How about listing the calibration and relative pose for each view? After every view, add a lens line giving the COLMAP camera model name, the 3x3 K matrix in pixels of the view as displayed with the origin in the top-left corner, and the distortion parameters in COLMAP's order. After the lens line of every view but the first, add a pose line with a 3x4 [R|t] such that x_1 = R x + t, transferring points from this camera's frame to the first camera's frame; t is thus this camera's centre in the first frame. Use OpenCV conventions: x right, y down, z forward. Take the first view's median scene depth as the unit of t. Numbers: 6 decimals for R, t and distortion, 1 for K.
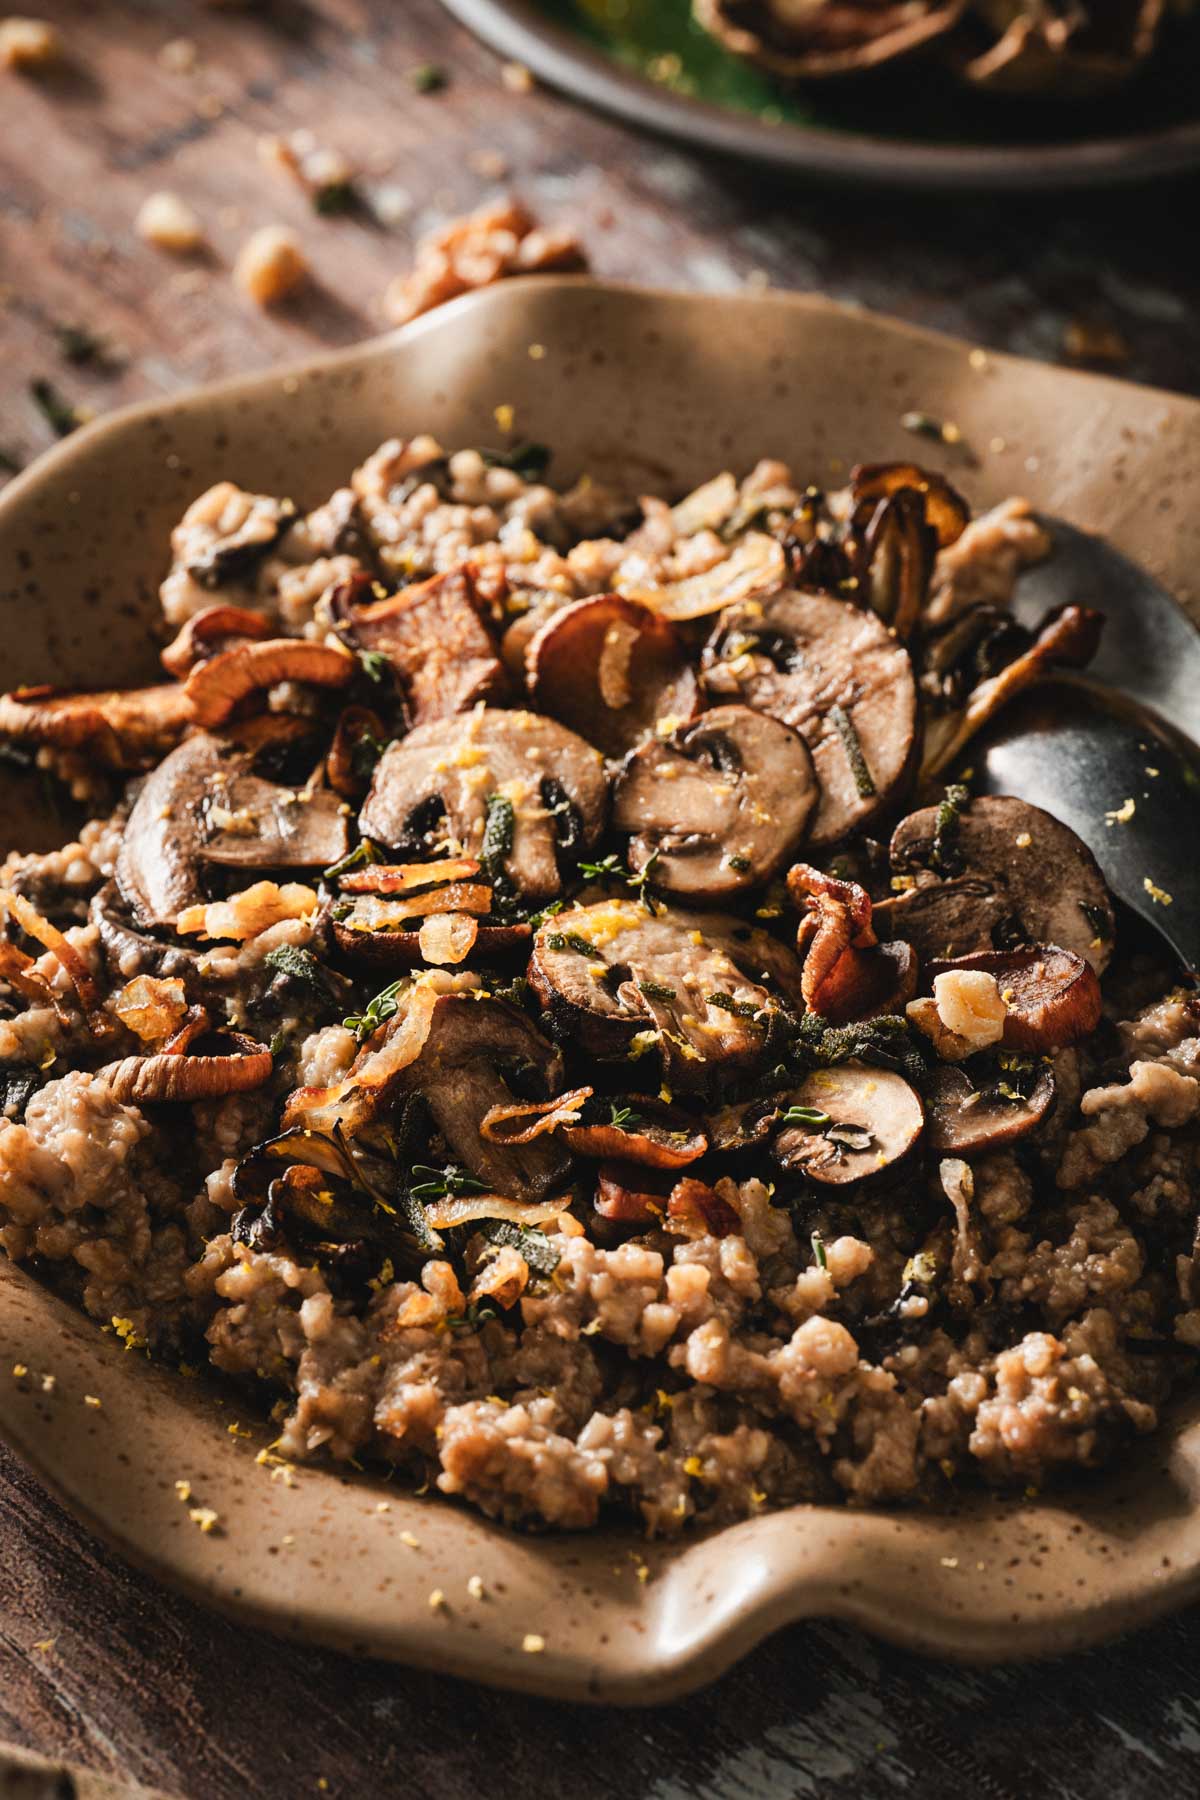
lens RADIAL K [[7104.2, 0, 600.0], [0, 7104.2, 900.0], [0, 0, 1]] dist [-0.292648, -1.672629]
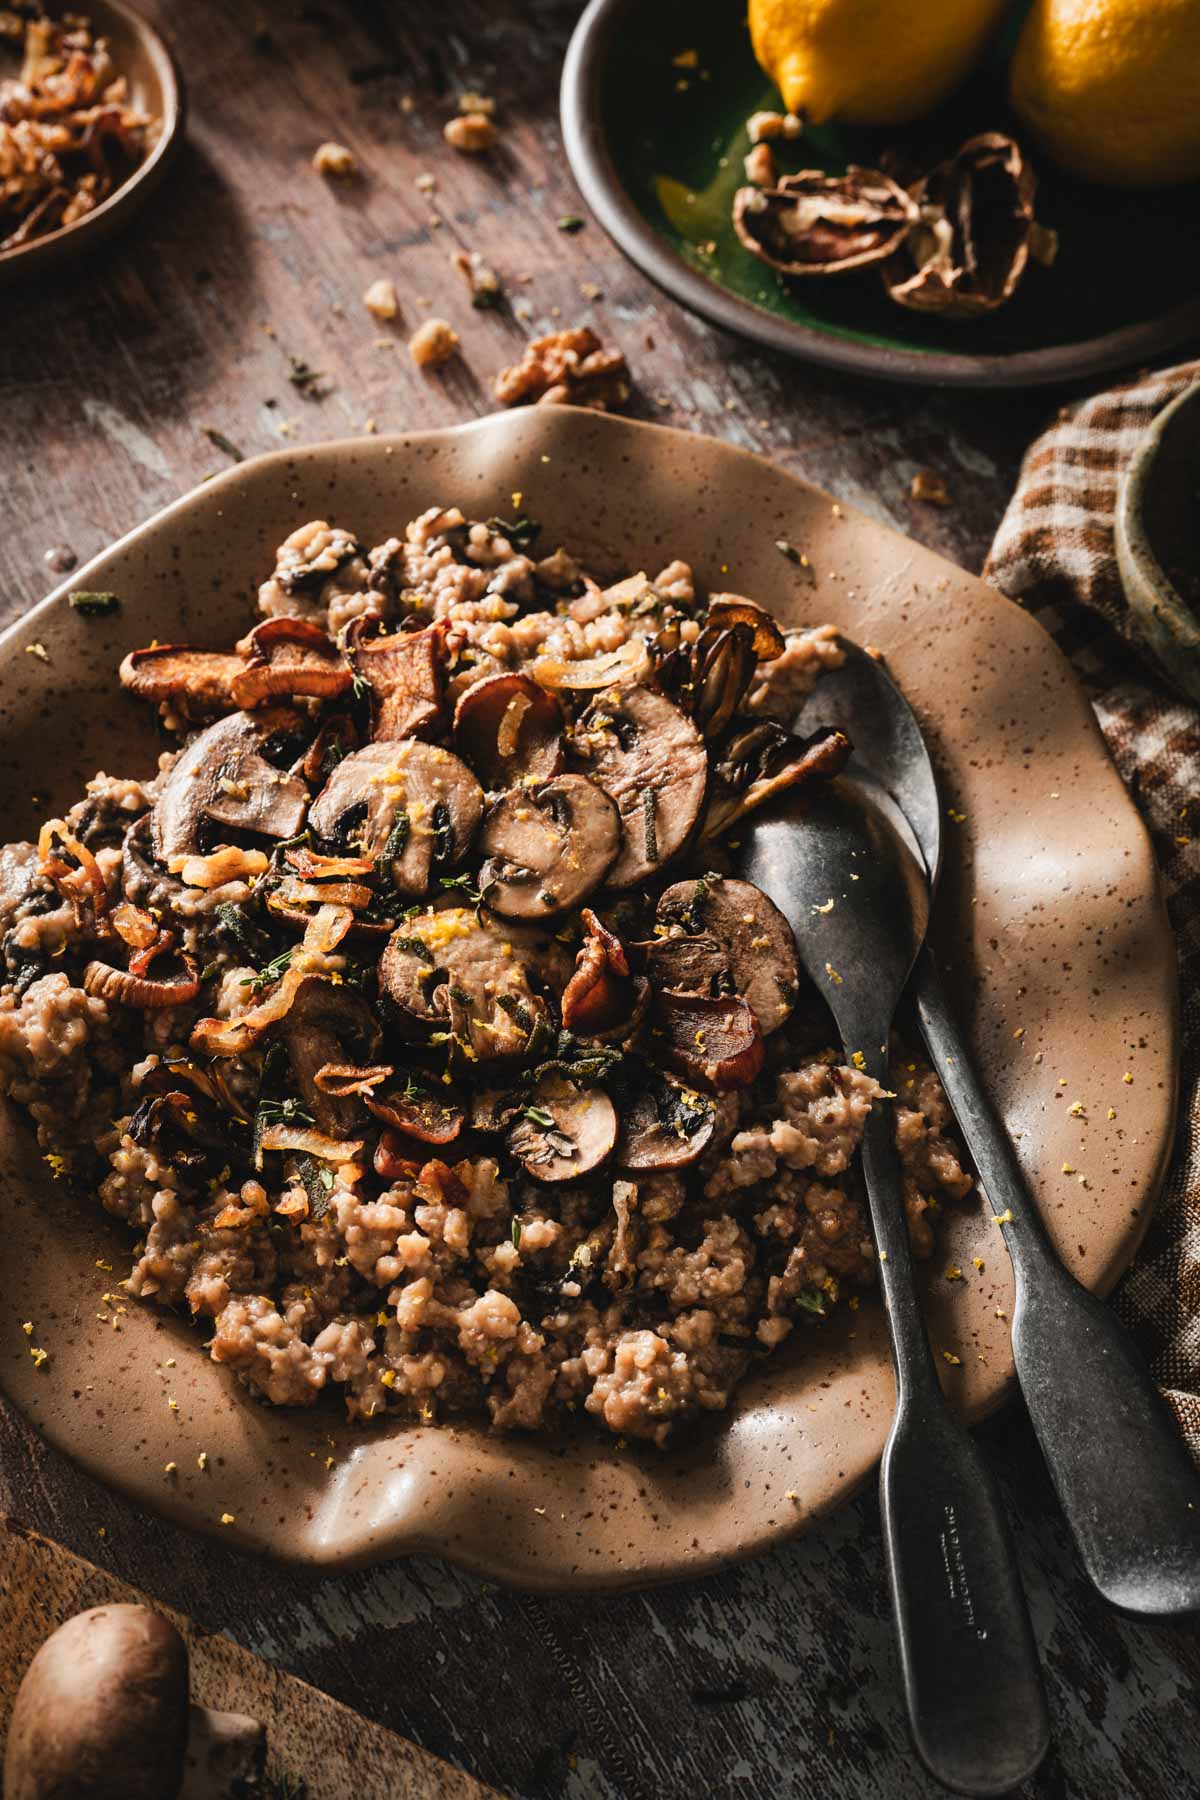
lens RADIAL K [[2254.4, 0, 563.8], [0, 2254.4, 873.6], [0, 0, 1]] dist [0.001819, -0.017608]
pose [[0.973709, 0.196066, -0.115974, 0.075594], [-0.160667, 0.952007, 0.260518, -0.131648], [0.161486, -0.235035, 0.958478, 0.570593]]
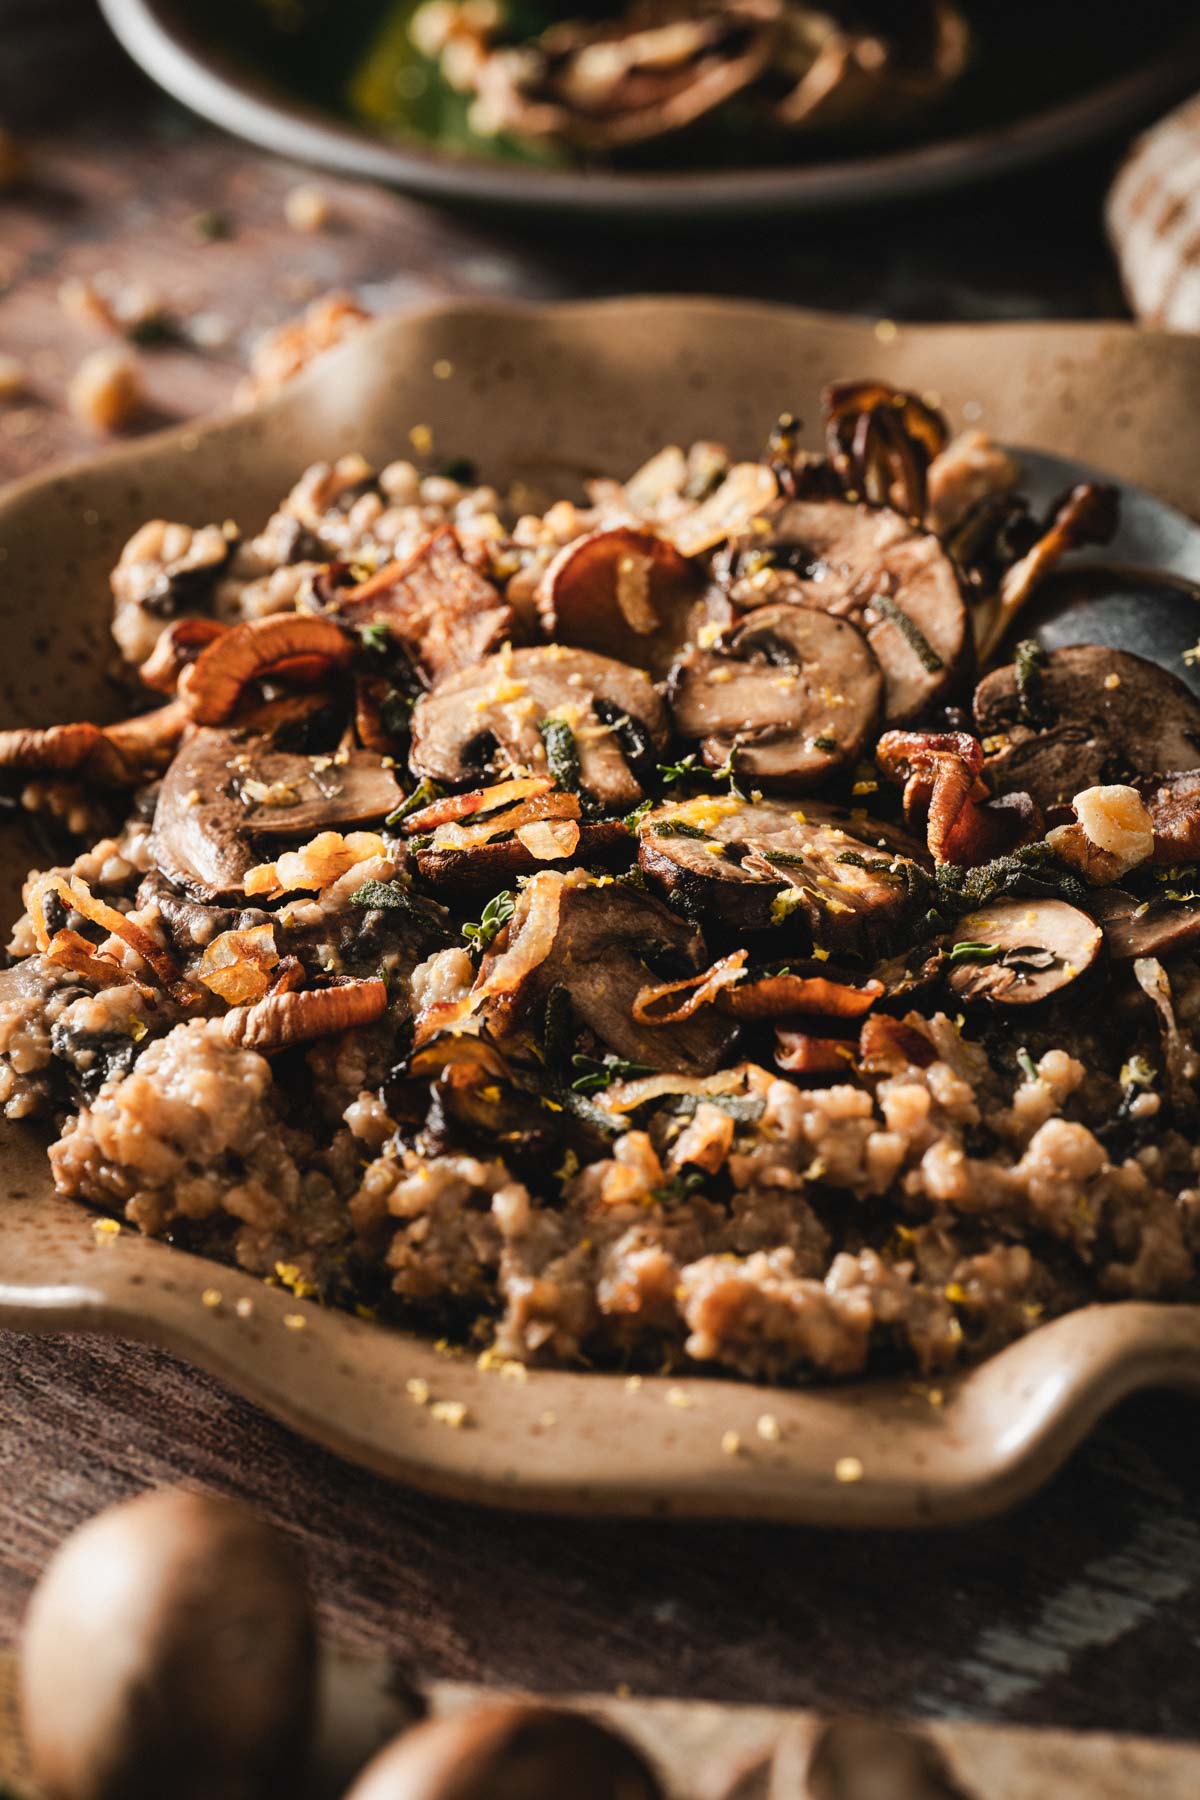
lens RADIAL K [[6681.5, 0, 600.0], [0, 6681.5, 900.0], [0, 0, 1]] dist [-0.273452, -0.744369]
pose [[0.978955, -0.139066, 0.149360, -0.145661], [0.162630, 0.973742, -0.159303, 0.152409], [-0.123284, 0.180241, 0.975866, 0.150863]]
